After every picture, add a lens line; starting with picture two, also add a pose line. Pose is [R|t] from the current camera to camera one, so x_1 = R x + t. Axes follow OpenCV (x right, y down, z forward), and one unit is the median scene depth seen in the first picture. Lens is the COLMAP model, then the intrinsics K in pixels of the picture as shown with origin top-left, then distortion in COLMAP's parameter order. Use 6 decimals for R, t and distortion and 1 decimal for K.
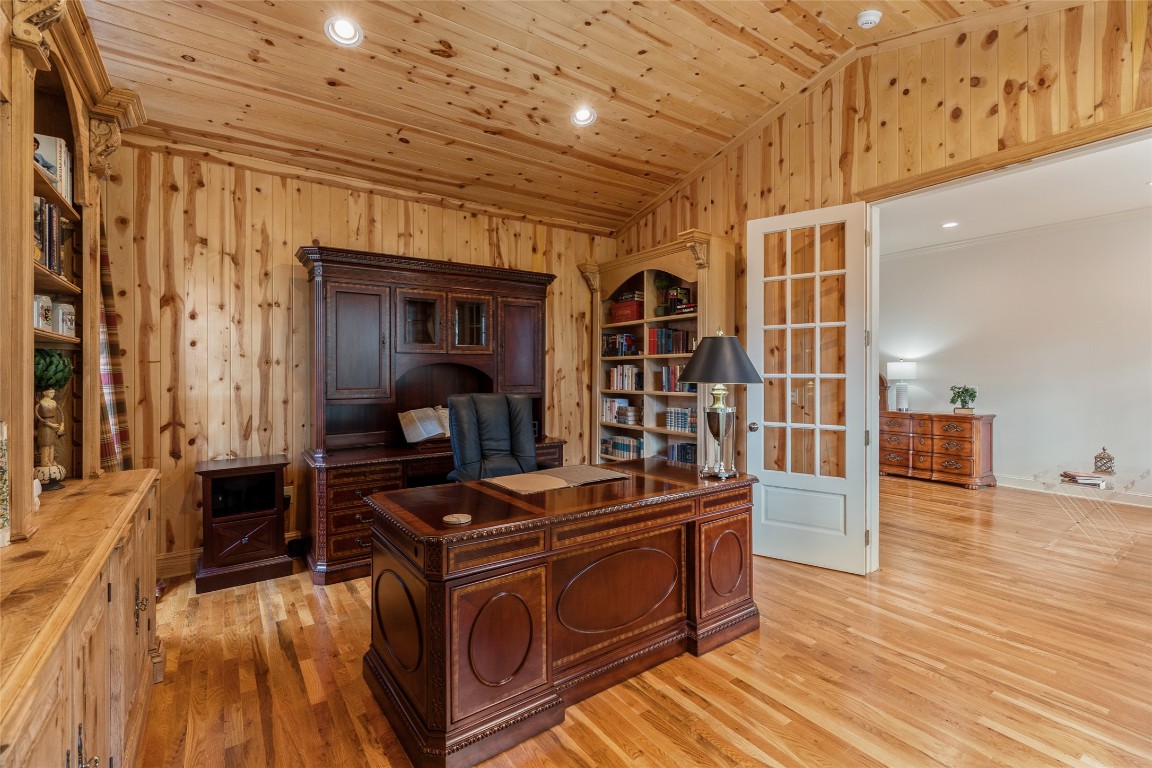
lens RADIAL K [[519.6, 0, 573.9], [0, 519.6, 374.4], [0, 0, 1]] dist [0.009049, -0.001498]
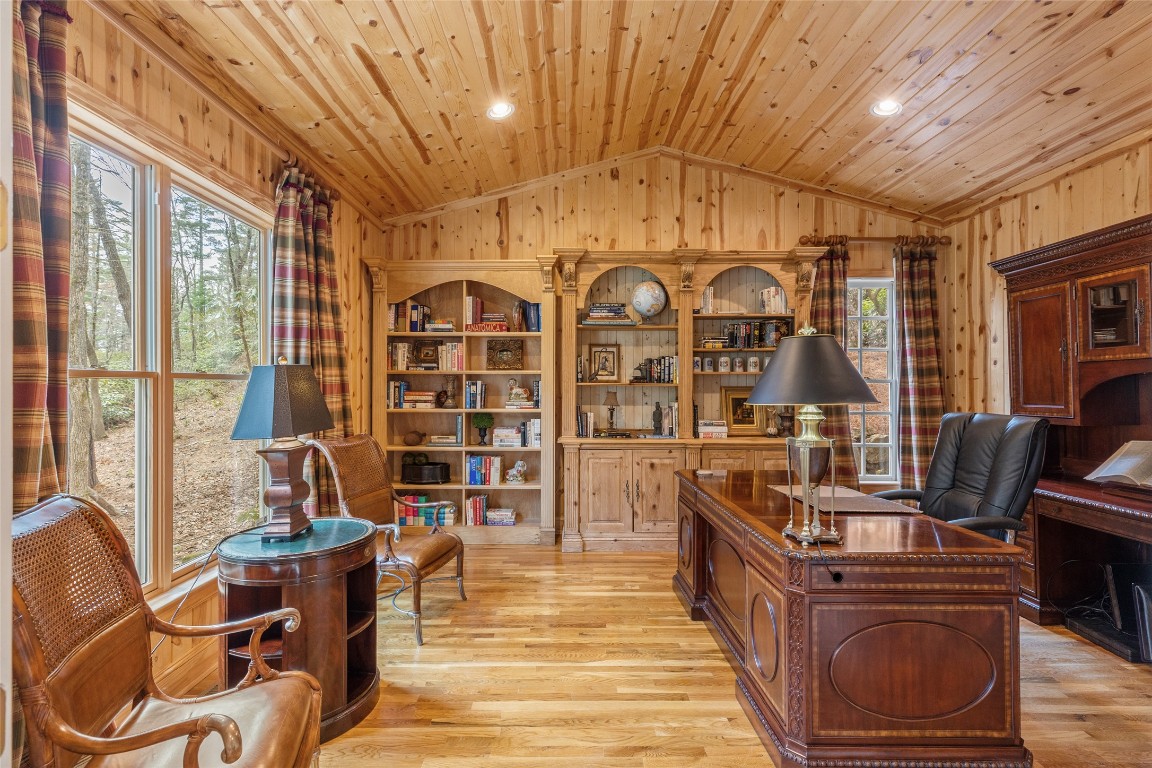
lens RADIAL K [[519.6, 0, 568.5], [0, 519.6, 384.4], [0, 0, 1]] dist [0.009049, -0.001498]
pose [[-0.568021, -0.002161, -0.823011, 0.812795], [-0.000510, 0.999997, -0.002274, -0.006323], [0.823014, -0.000872, -0.568020, 0.892324]]
